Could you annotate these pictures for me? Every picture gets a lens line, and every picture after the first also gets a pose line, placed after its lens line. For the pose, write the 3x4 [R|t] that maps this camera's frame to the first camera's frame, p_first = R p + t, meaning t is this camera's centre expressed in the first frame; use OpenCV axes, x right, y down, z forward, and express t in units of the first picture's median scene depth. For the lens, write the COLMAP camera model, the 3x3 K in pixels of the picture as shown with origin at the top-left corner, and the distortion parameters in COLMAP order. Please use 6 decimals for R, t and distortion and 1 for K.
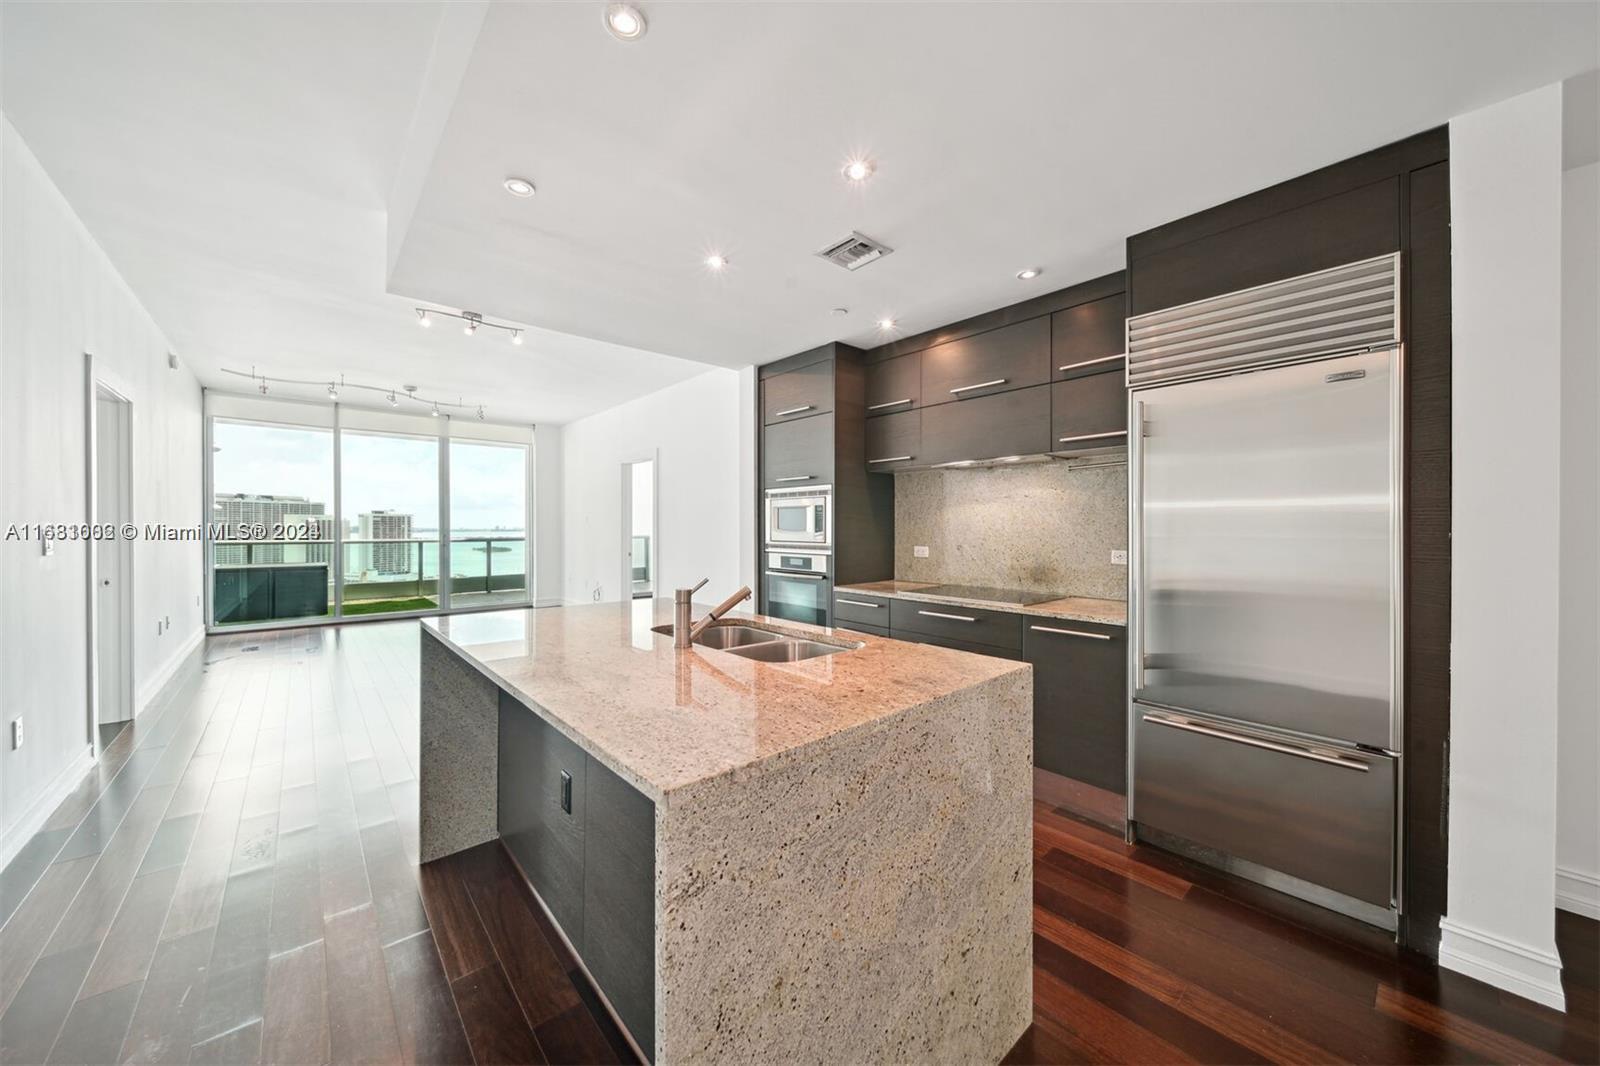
lens RADIAL K [[567.6, 0, 799.6], [0, 567.6, 524.3], [0, 0, 1]] dist [-0.009698, -0.000117]
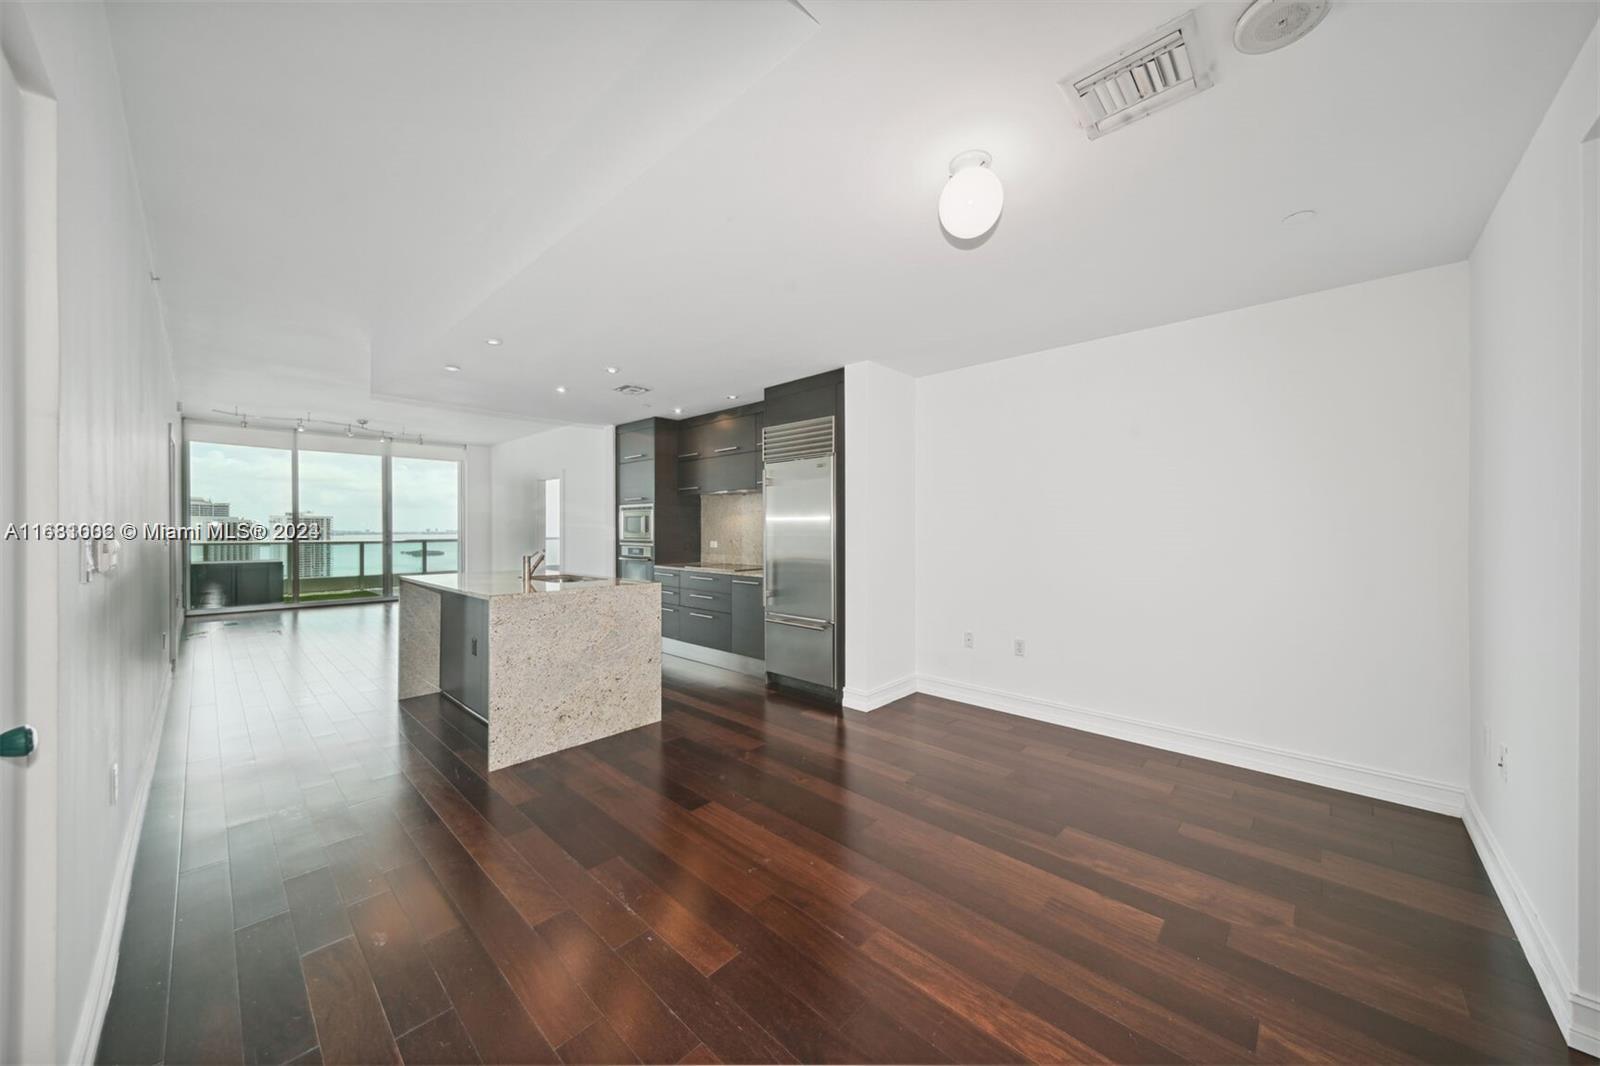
lens RADIAL K [[559.6, 0, 800.2], [0, 559.6, 525.5], [0, 0, 1]] dist [0.000777, 0.000025]
pose [[0.995440, -0.000622, 0.095386, 0.304891], [0.000785, 0.999998, -0.001672, -0.002922], [-0.095385, 0.001739, 0.995439, -0.613289]]
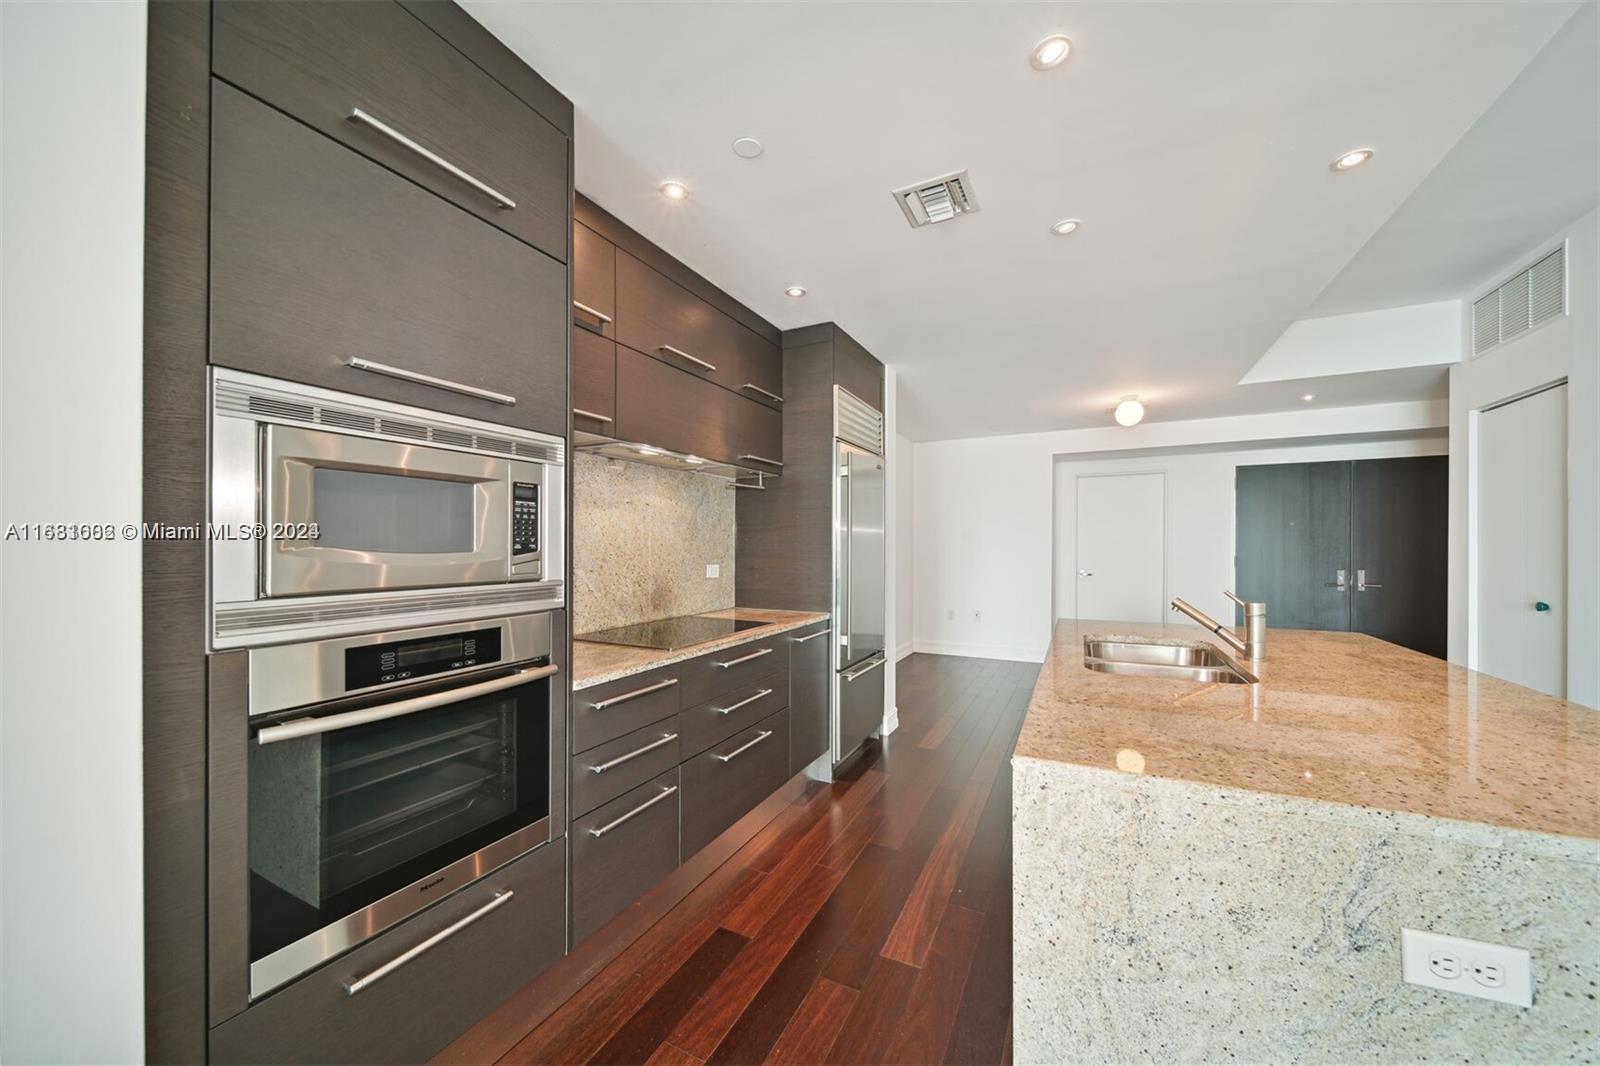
lens RADIAL K [[573.0, 0, 801.5], [0, 573.0, 530.3], [0, 0, 1]] dist [0.001243, 0.000029]
pose [[-0.369398, 0.025733, 0.928915, -0.373027], [-0.001876, 0.999594, -0.028437, 0.008771], [-0.929269, -0.012247, -0.369200, 0.926487]]
